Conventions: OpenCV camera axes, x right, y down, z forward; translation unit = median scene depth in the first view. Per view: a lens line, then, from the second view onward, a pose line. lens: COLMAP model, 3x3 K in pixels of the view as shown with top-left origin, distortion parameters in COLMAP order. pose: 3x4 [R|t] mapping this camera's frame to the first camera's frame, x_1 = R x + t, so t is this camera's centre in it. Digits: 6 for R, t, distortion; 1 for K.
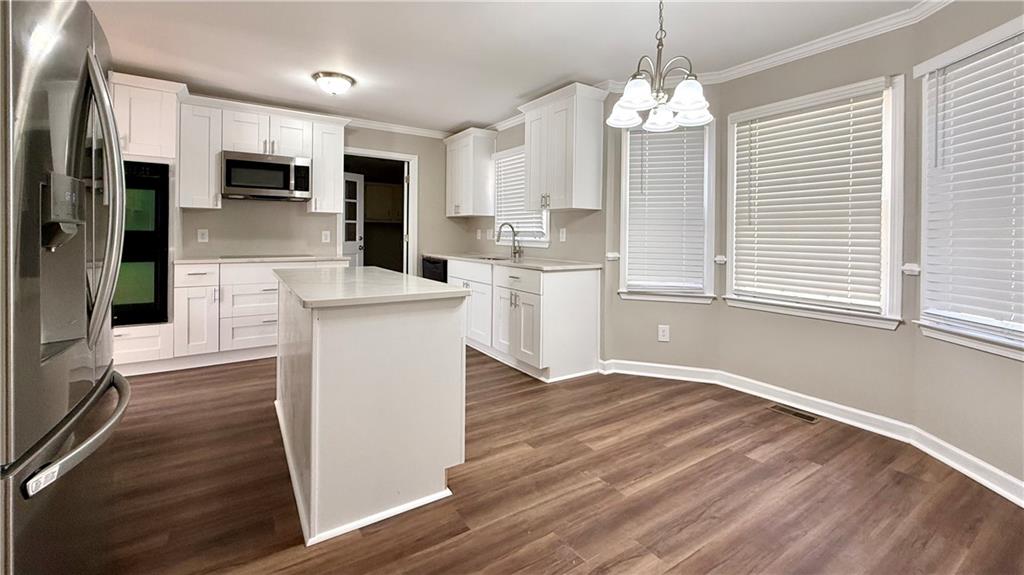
lens RADIAL K [[416.1, 0, 511.1], [0, 416.1, 240.6], [0, 0, 1]] dist [-0.001999, 0.000741]
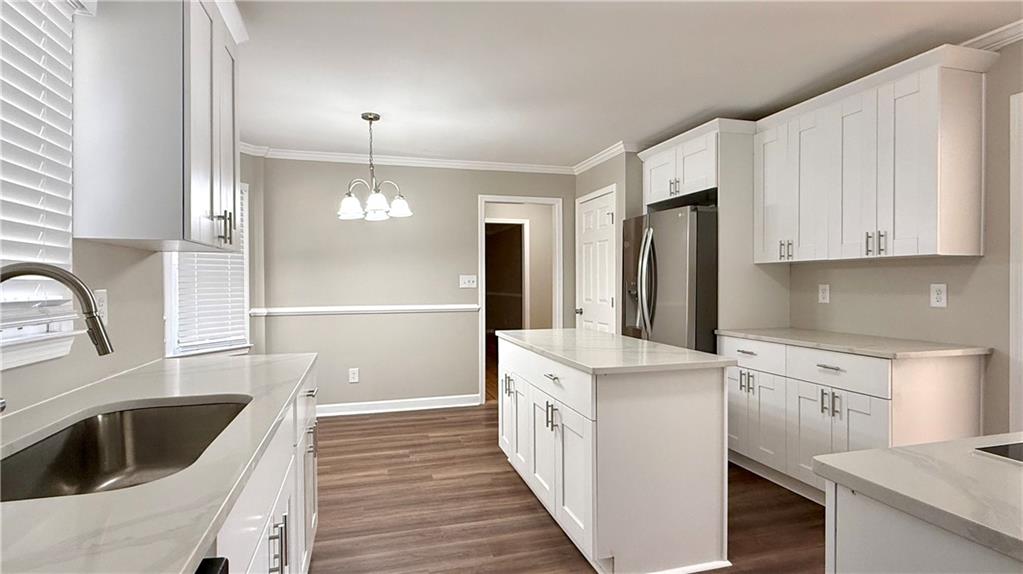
lens RADIAL K [[521.7, 0, 512.7], [0, 521.7, 284.3], [0, 0, 1]] dist [-0.004032, -0.000279]
pose [[-0.952869, -0.008827, 0.303254, -0.391630], [-0.002313, 0.999759, 0.021833, -0.050592], [-0.303374, 0.020103, -0.952660, 1.491819]]
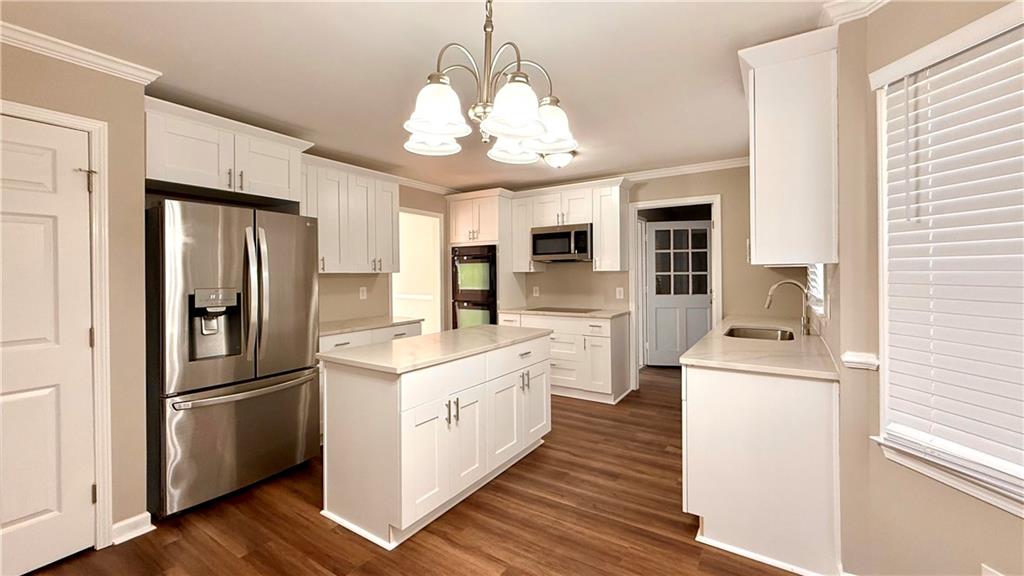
lens RADIAL K [[416.1, 0, 514.4], [0, 416.1, 277.9], [0, 0, 1]] dist [-0.001999, 0.000741]
pose [[0.399597, -0.004644, -0.916679, 0.522397], [0.001284, 0.999989, -0.004507, -0.055876], [0.916690, 0.000624, 0.399598, 0.448020]]
